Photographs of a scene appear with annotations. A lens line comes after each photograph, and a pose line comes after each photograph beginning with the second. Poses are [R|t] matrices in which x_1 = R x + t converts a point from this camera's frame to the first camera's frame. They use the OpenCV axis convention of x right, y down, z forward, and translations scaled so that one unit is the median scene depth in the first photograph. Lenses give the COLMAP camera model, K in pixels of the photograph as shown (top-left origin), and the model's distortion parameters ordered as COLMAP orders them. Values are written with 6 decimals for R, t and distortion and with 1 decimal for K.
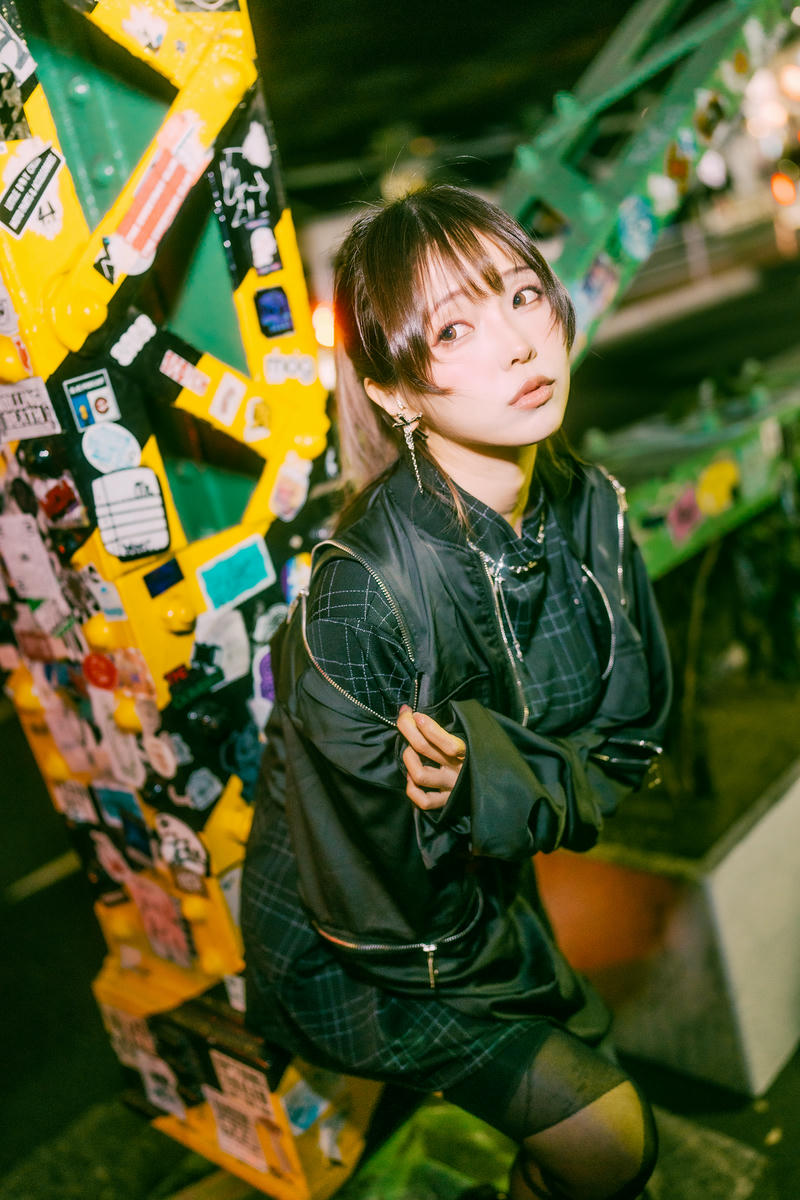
lens RADIAL K [[1171.5, 0, 390.0], [0, 1171.5, 598.6], [0, 0, 1]] dist [0.027981, 0.000000]
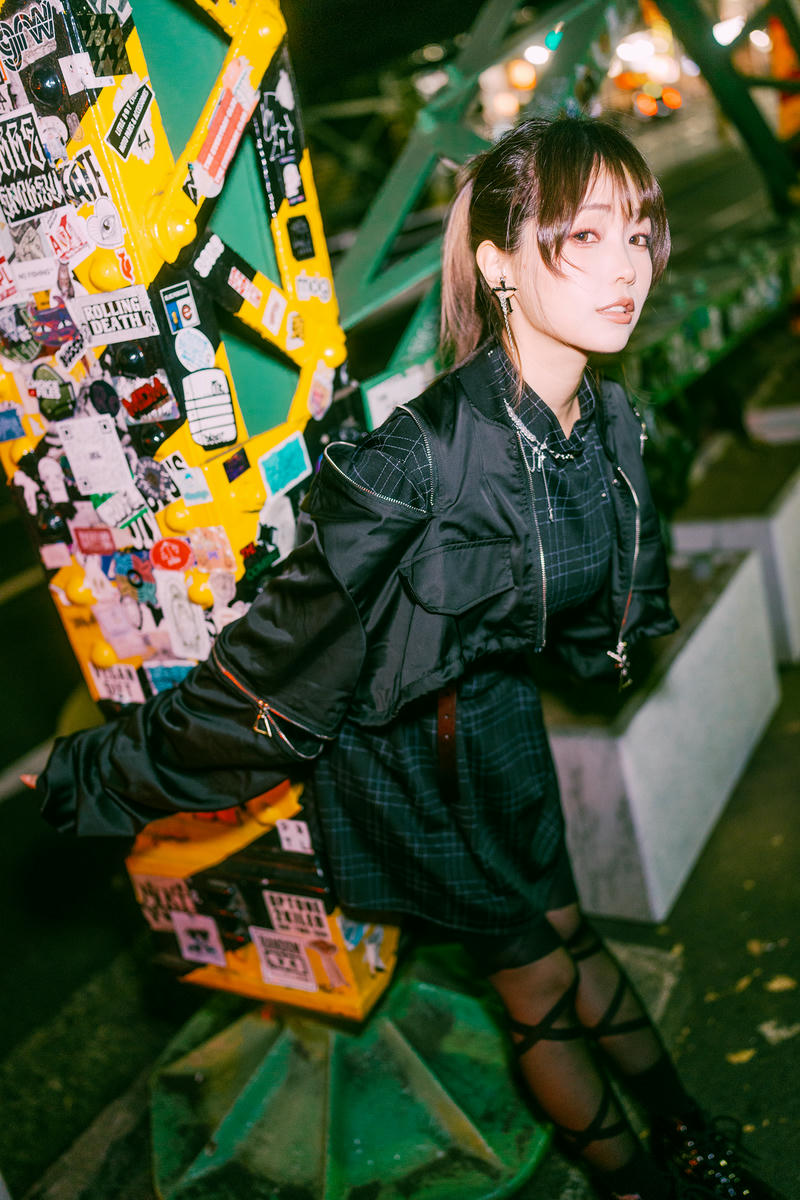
lens RADIAL K [[1171.5, 0, 397.9], [0, 1171.5, 593.9], [0, 0, 1]] dist [0.027981, 0.000000]
pose [[0.976207, -0.051260, 0.210693, -0.272912], [0.048803, 0.998666, 0.016849, 0.091583], [-0.211276, -0.006166, 0.977407, -0.150271]]
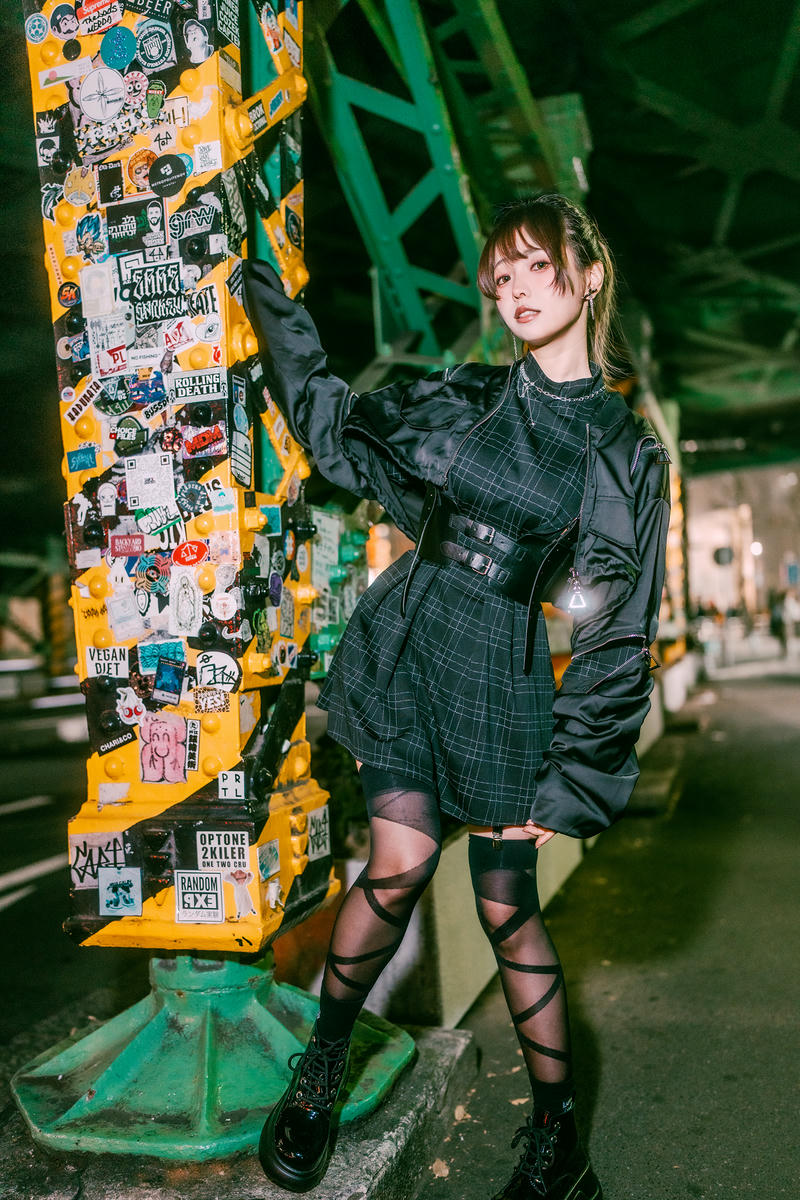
lens RADIAL K [[1171.5, 0, 396.2], [0, 1171.5, 599.8], [0, 0, 1]] dist [0.027981, 0.000000]
pose [[0.883997, 0.208576, 0.418383, -0.656974], [-0.034768, 0.921807, -0.386087, 0.734585], [-0.466197, 0.326753, 0.822127, -0.440299]]
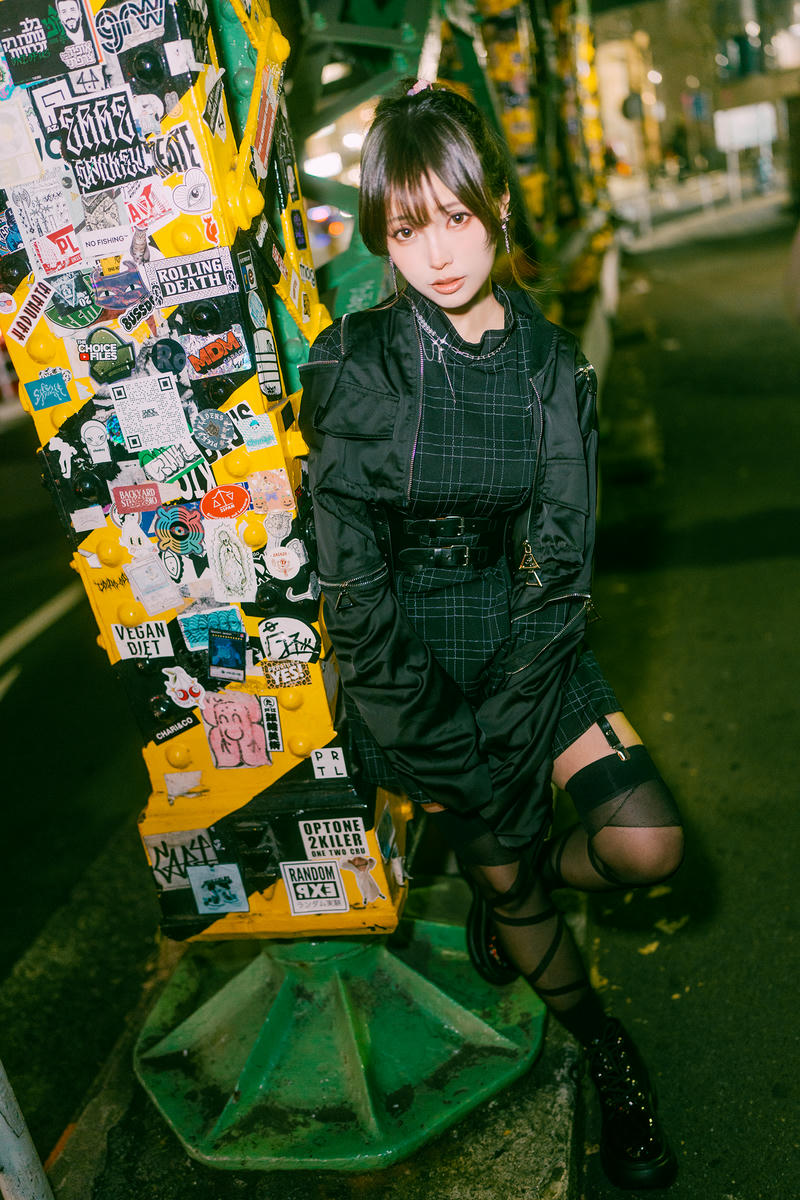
lens RADIAL K [[1171.5, 0, 397.8], [0, 1171.5, 599.7], [0, 0, 1]] dist [0.027981, 0.000000]
pose [[0.855105, -0.094731, 0.509726, -0.728386], [0.133959, 0.990150, -0.040710, 0.238768], [-0.500849, 0.103094, 0.859373, -0.142697]]
